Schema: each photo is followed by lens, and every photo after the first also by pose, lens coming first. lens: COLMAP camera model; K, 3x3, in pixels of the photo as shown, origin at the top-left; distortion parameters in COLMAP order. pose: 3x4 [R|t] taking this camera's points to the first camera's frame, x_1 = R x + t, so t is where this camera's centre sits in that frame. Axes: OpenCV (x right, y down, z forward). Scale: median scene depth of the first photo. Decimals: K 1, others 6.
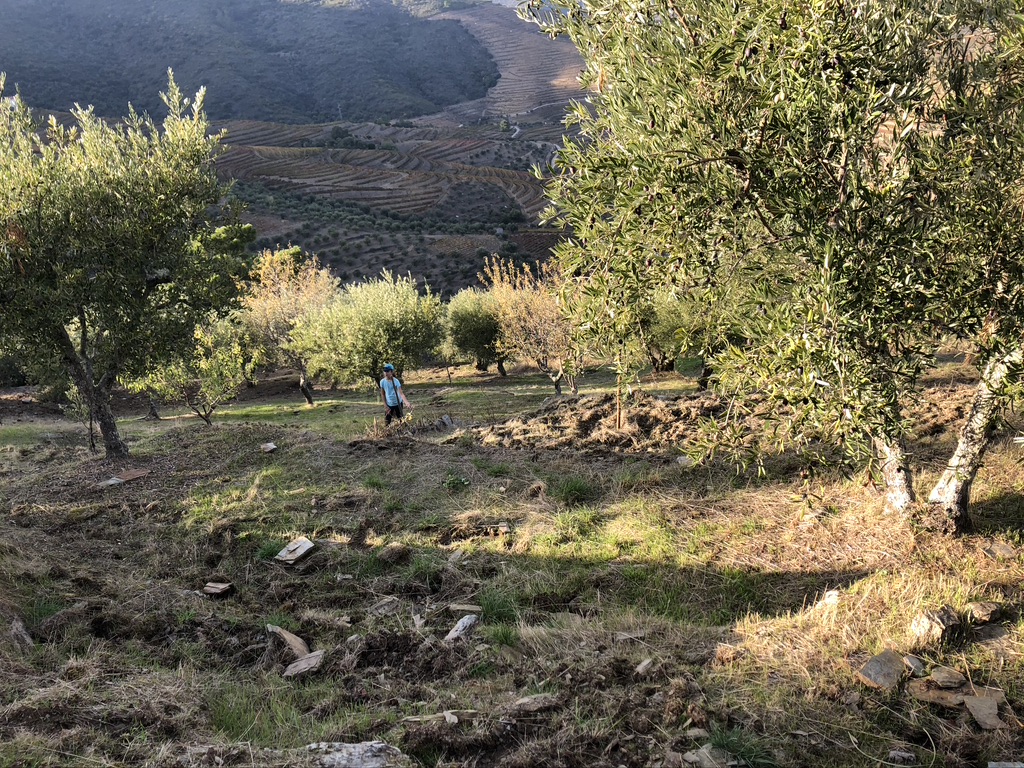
lens RADIAL K [[833.9, 0, 512.0], [0, 833.9, 384.0], [0, 0, 1]] dist [0.004570, -0.003981]
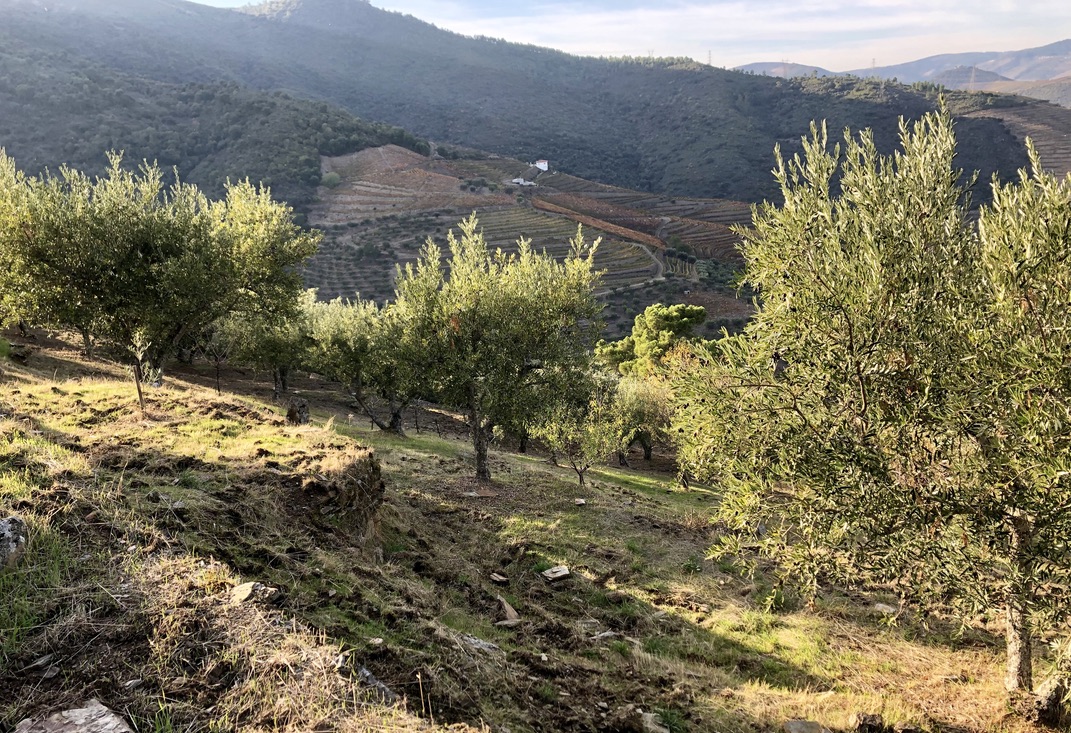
lens RADIAL K [[882.5, 0, 535.5], [0, 882.5, 366.5], [0, 0, 1]] dist [0.051462, -0.123322]
pose [[0.859972, 0.199814, -0.469598, 0.283180], [-0.255560, 0.965090, -0.057359, -0.035536], [0.441743, 0.169338, 0.881015, -0.326756]]
